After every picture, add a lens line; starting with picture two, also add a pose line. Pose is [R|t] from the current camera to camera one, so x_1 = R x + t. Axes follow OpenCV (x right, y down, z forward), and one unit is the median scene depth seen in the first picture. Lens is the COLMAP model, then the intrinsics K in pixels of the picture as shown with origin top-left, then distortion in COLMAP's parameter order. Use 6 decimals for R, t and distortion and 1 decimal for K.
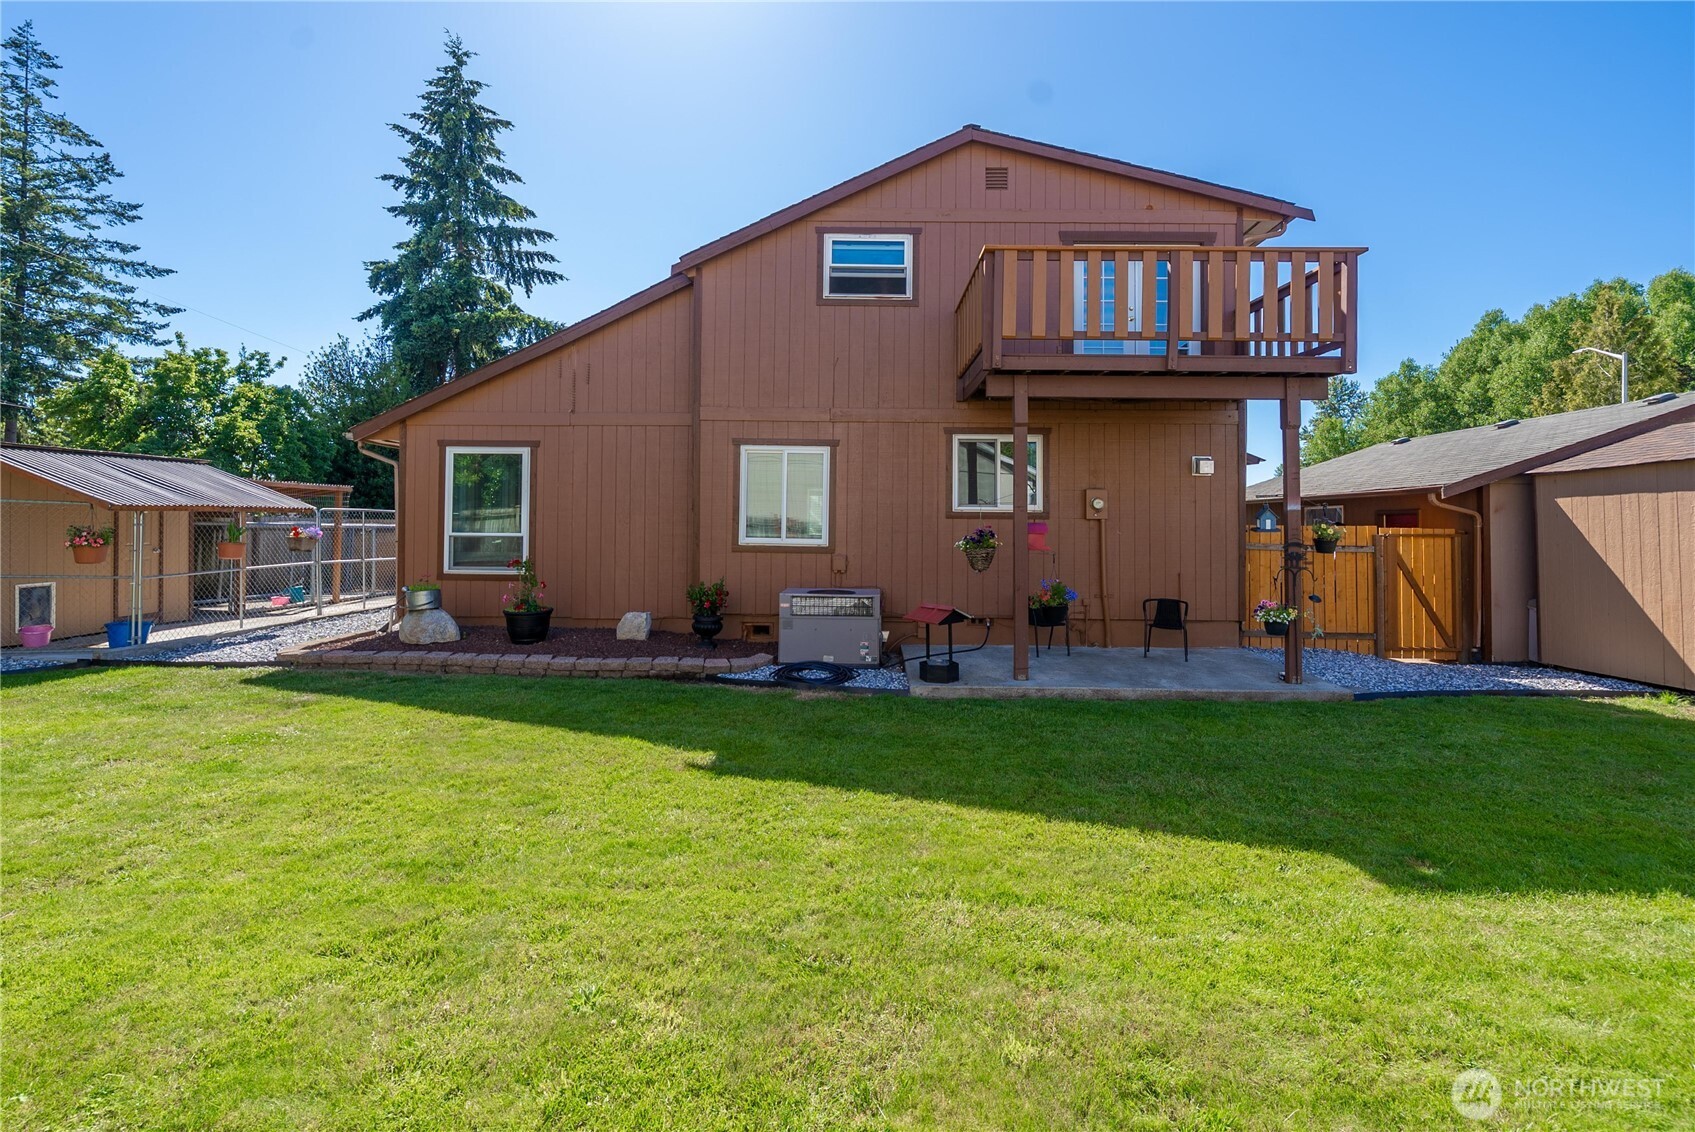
lens RADIAL K [[754.9, 0, 846.5], [0, 754.9, 520.2], [0, 0, 1]] dist [-0.001813, -0.000409]
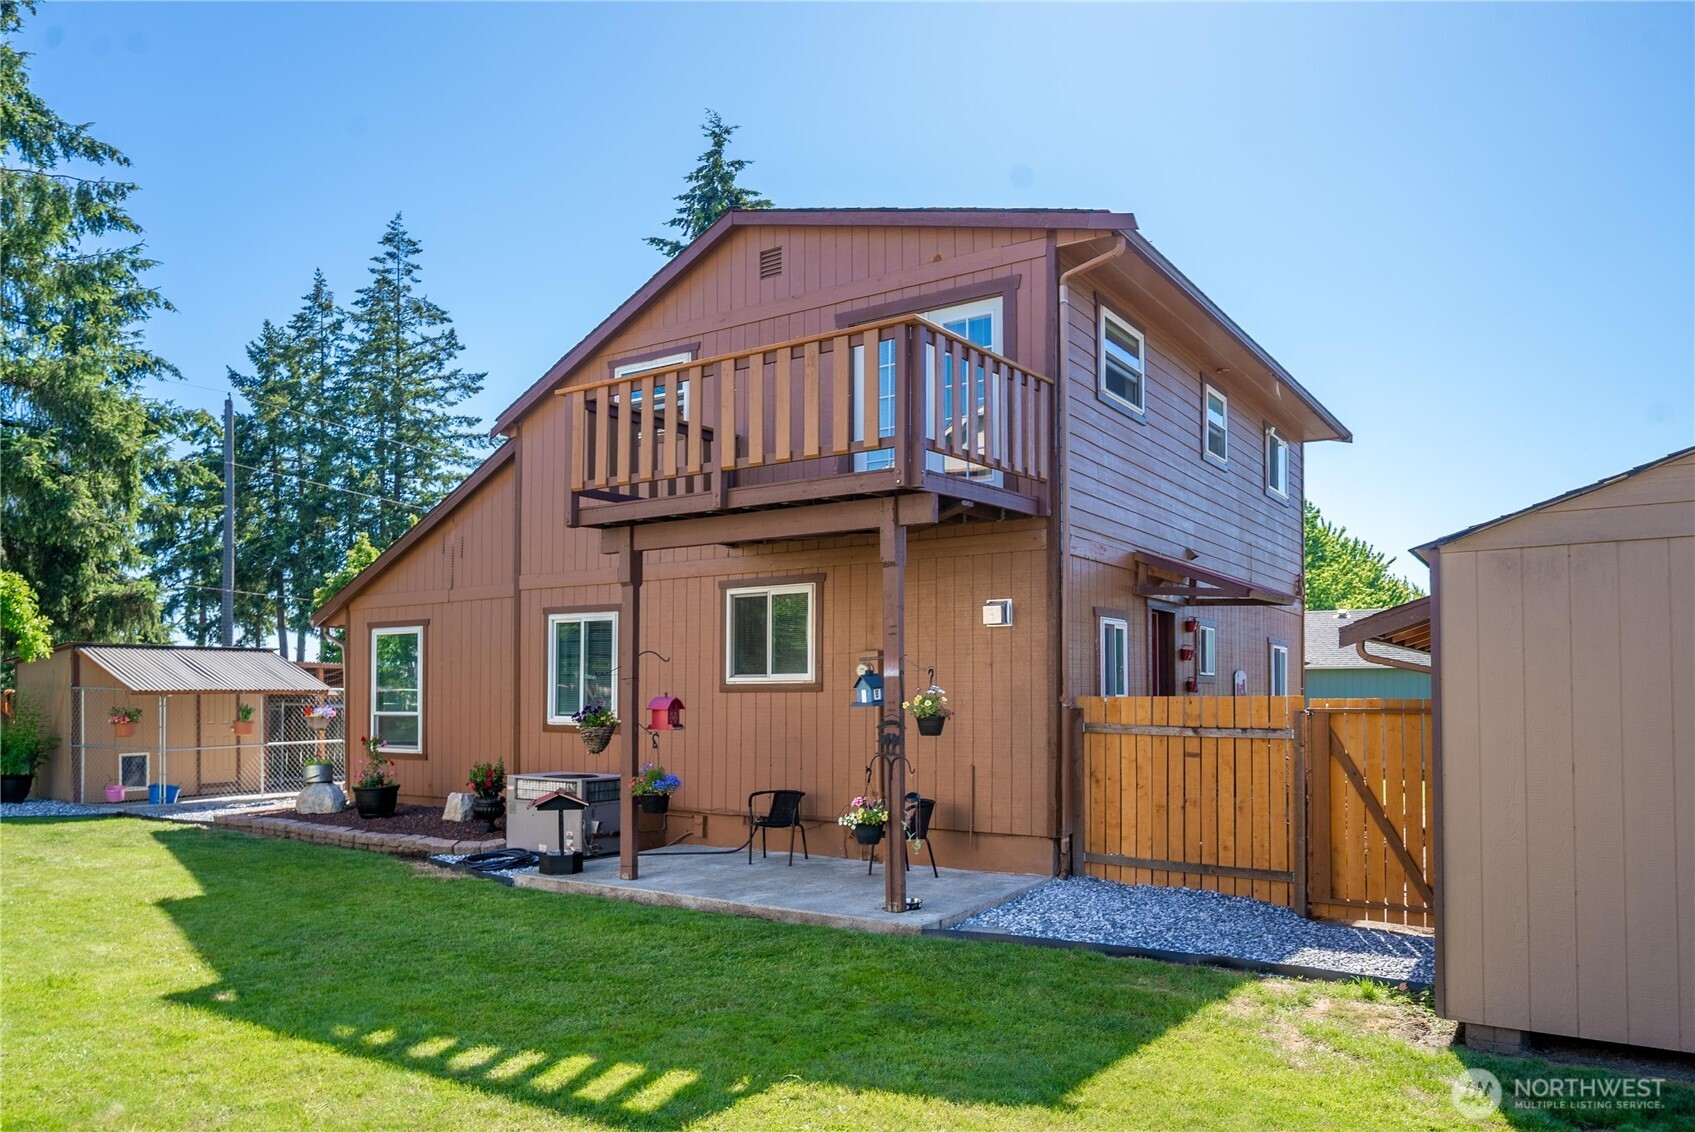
lens RADIAL K [[1176.3, 0, 849.3], [0, 1176.3, 691.3], [0, 0, 1]] dist [0.004203, 0.000751]
pose [[0.835634, -0.013121, -0.549130, 0.911584], [0.010582, 0.999914, -0.007789, 0.007472], [0.549185, 0.000698, 0.835700, 0.011646]]
